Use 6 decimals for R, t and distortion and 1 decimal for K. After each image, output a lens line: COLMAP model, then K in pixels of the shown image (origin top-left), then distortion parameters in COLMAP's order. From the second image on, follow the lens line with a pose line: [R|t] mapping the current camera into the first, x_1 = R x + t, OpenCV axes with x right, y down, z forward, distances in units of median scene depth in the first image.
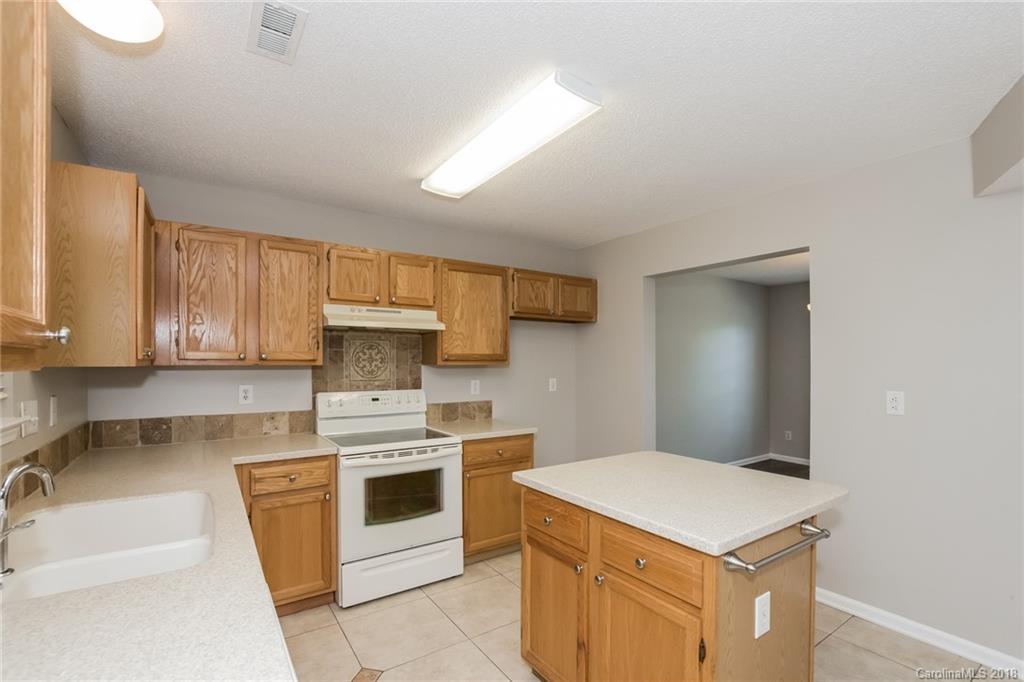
lens RADIAL K [[455.6, 0, 506.5], [0, 455.6, 368.2], [0, 0, 1]] dist [-0.024821, 0.004995]
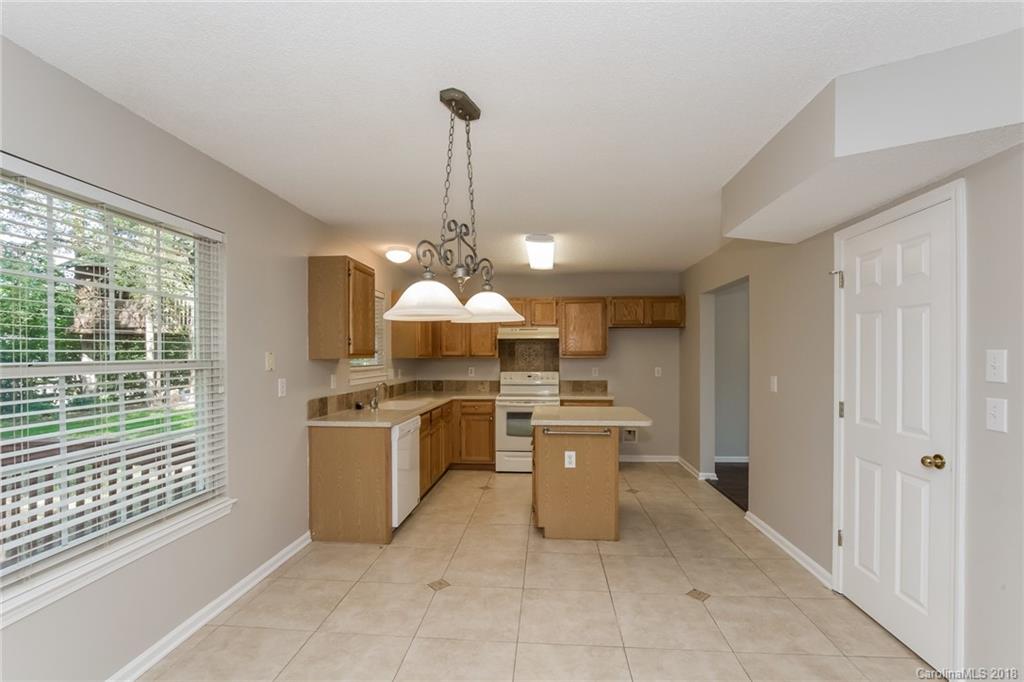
lens RADIAL K [[455.6, 0, 502.5], [0, 455.6, 351.2], [0, 0, 1]] dist [-0.024821, 0.004995]
pose [[0.777615, -0.009578, -0.628668, 0.790571], [-0.004622, 0.999770, -0.020948, 0.005463], [0.628724, 0.019195, 0.777392, -0.517601]]
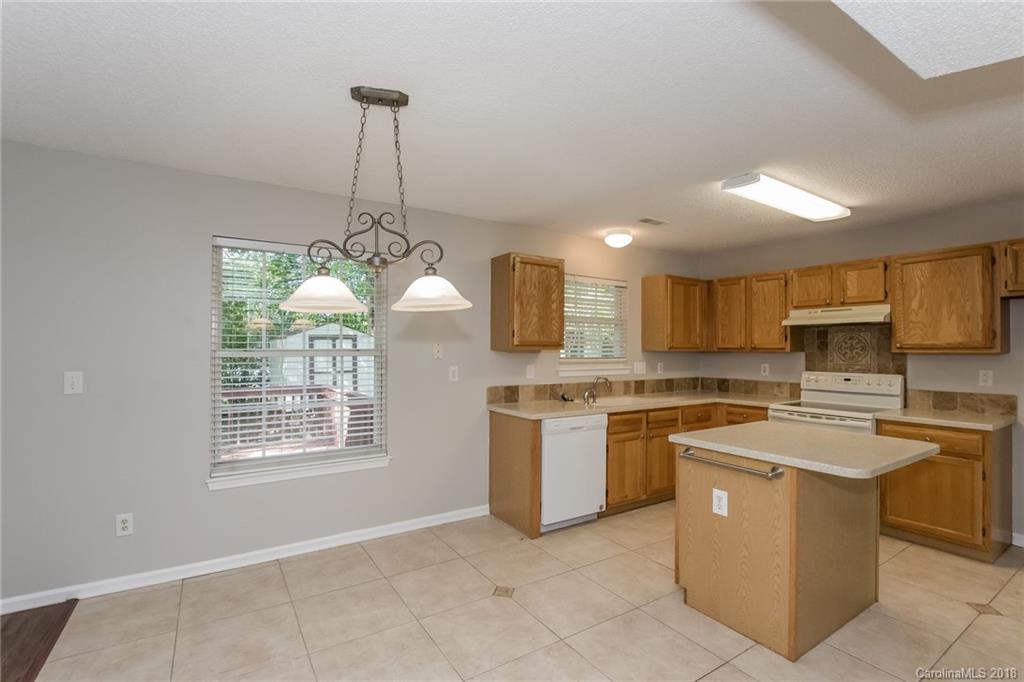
lens RADIAL K [[455.6, 0, 510.5], [0, 455.6, 341.3], [0, 0, 1]] dist [-0.024821, 0.004995]
pose [[-0.019333, -0.018621, -0.999640, 0.959546], [-0.017506, 0.999680, -0.018283, 0.001841], [0.999660, 0.017146, -0.019653, 0.092681]]
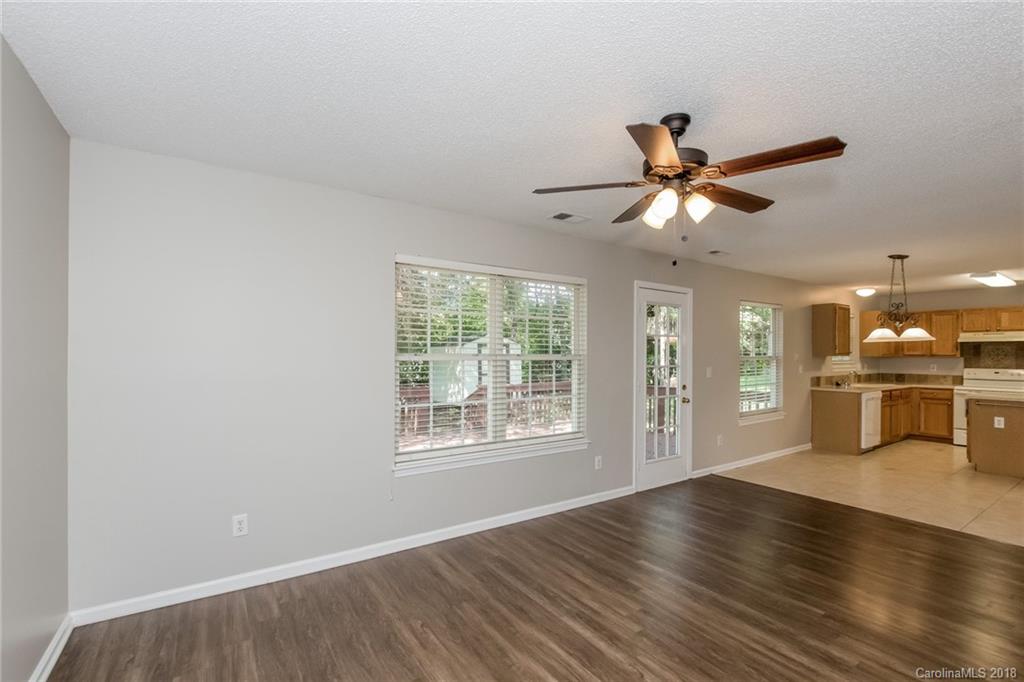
lens RADIAL K [[455.6, 0, 519.8], [0, 455.6, 351.6], [0, 0, 1]] dist [-0.024821, 0.004995]
pose [[0.020681, -0.005937, -0.999768, 1.819979], [-0.017790, 0.999822, -0.006306, 0.019669], [0.999628, 0.017916, 0.020572, -1.360642]]
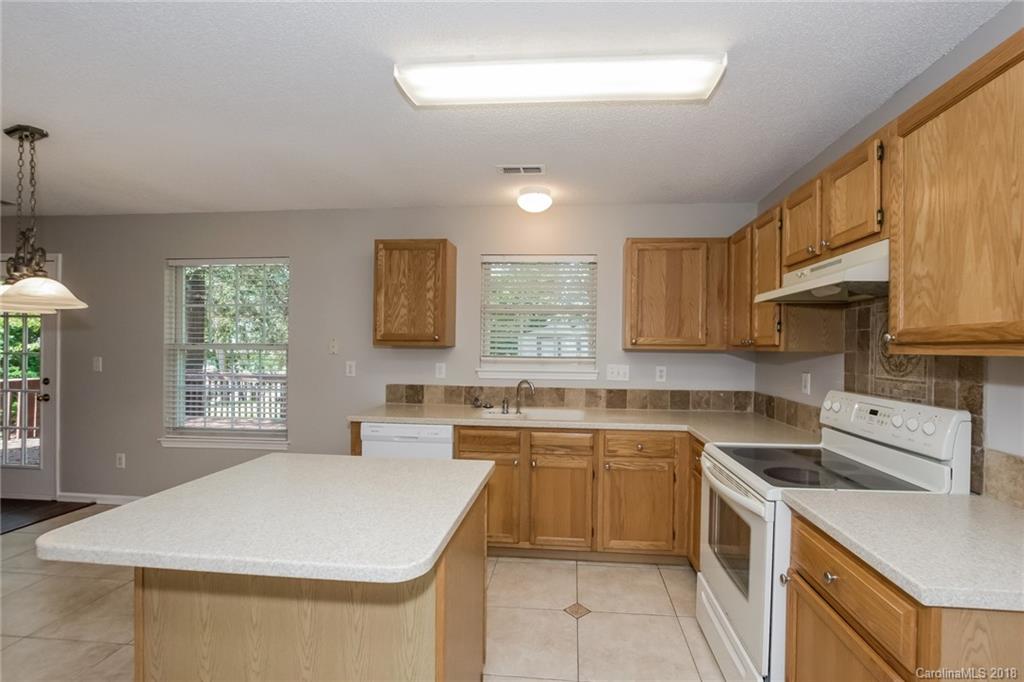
lens RADIAL K [[455.6, 0, 547.2], [0, 455.6, 346.1], [0, 0, 1]] dist [-0.024821, 0.004995]
pose [[-0.608640, -0.010751, -0.793374, 0.424603], [-0.023475, 0.999714, 0.004462, -0.009034], [0.793099, 0.021340, -0.608719, 1.002536]]
